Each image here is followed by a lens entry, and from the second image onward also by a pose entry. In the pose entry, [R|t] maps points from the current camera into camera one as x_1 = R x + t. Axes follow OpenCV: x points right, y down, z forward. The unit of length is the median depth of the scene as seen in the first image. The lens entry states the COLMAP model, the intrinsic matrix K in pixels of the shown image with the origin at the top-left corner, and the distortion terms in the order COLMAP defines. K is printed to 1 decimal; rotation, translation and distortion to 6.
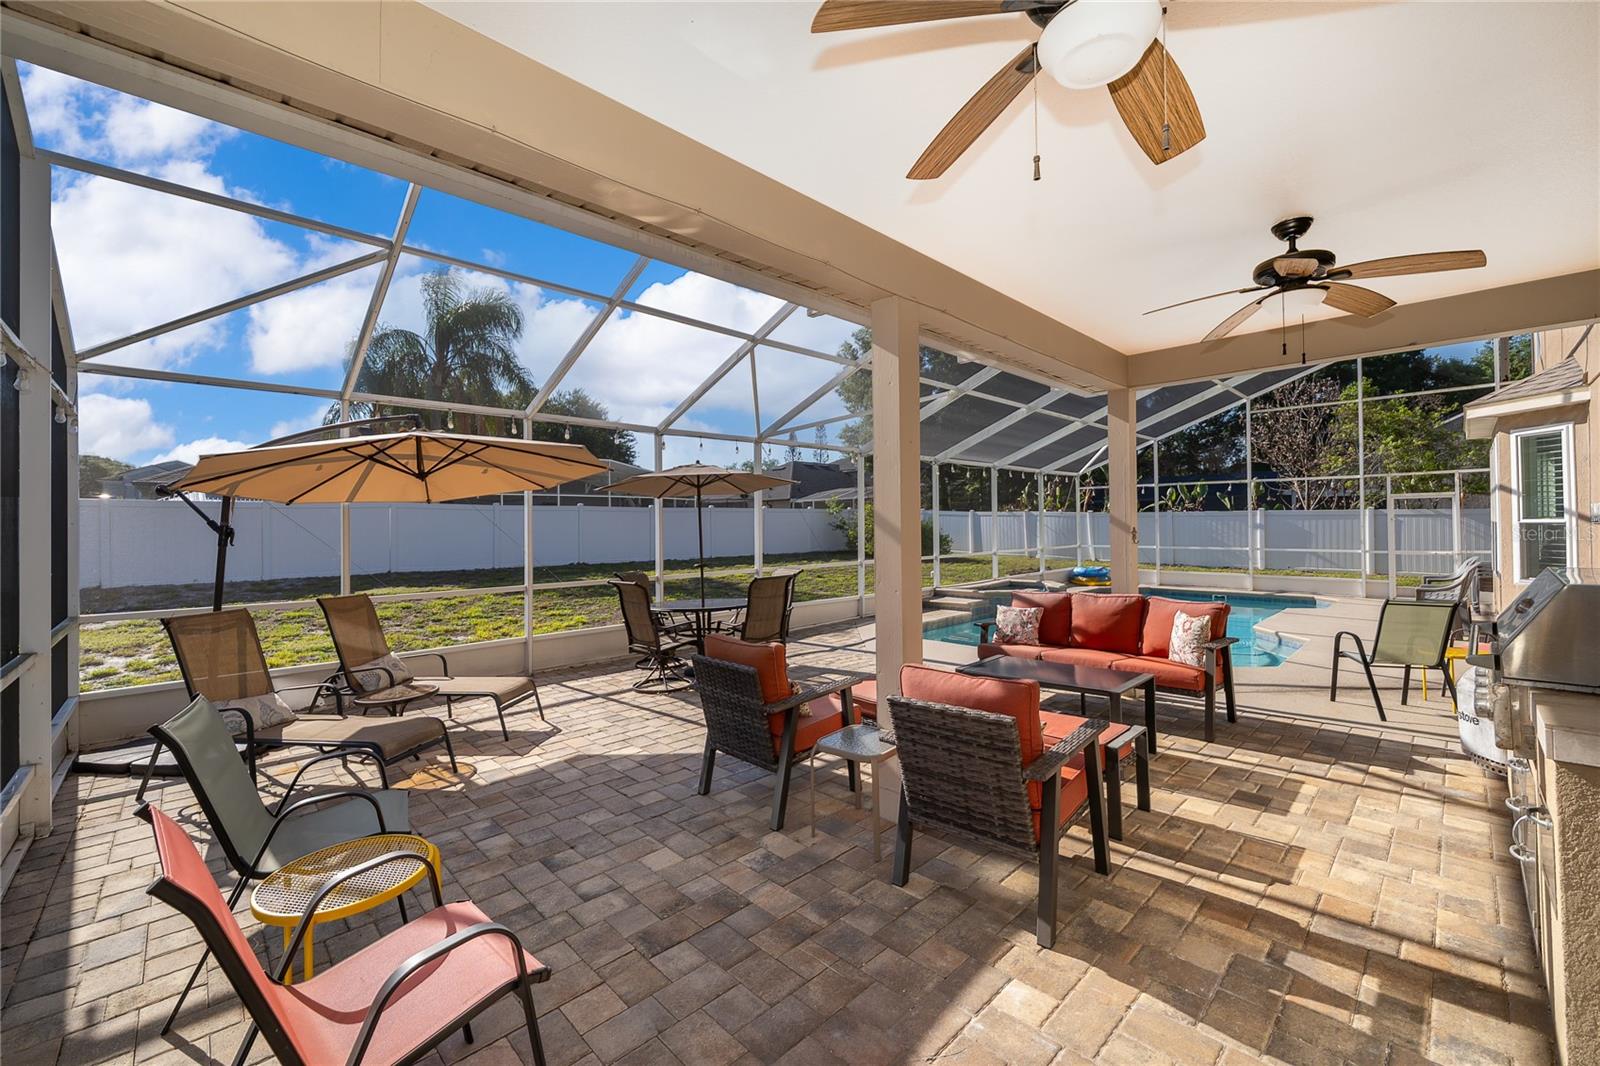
lens RADIAL K [[627.2, 0, 793.1], [0, 627.2, 521.1], [0, 0, 1]] dist [-0.006346, 0.000897]
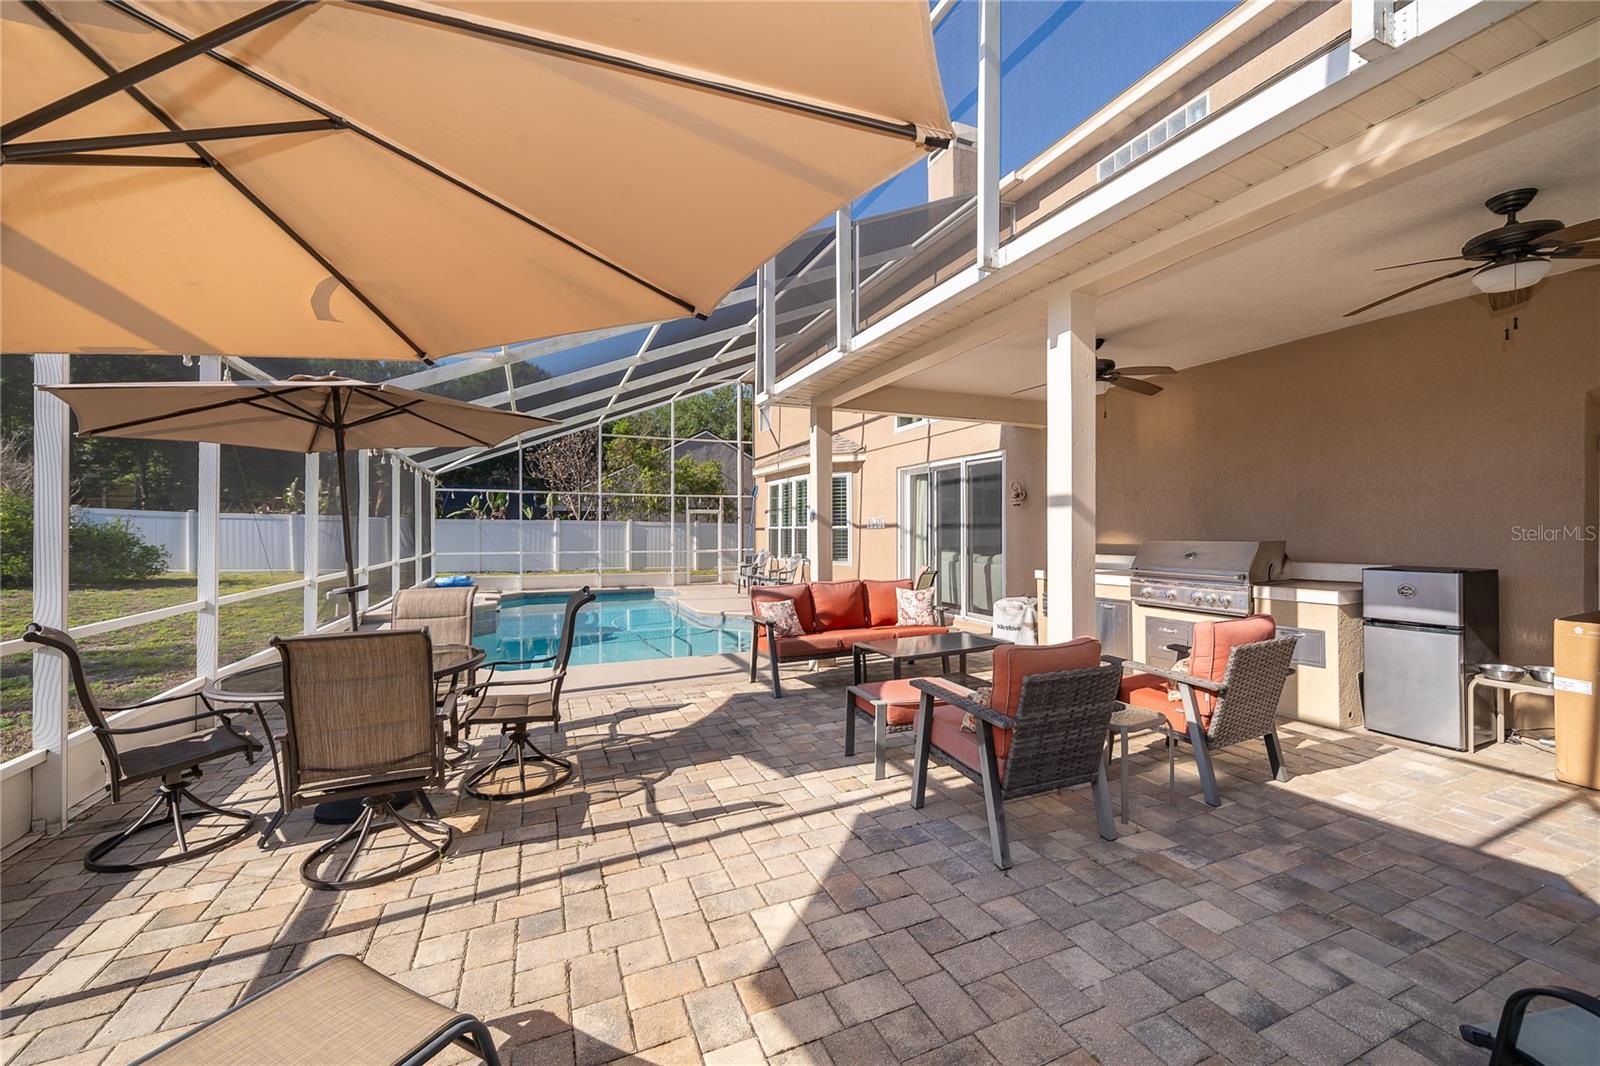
lens RADIAL K [[627.2, 0, 797.4], [0, 627.2, 532.2], [0, 0, 1]] dist [-0.006346, 0.000897]
pose [[0.365996, 0.009829, 0.930565, -0.617714], [-0.009501, 0.999932, -0.006824, 0.035001], [-0.930568, -0.006344, 0.366064, 0.649486]]
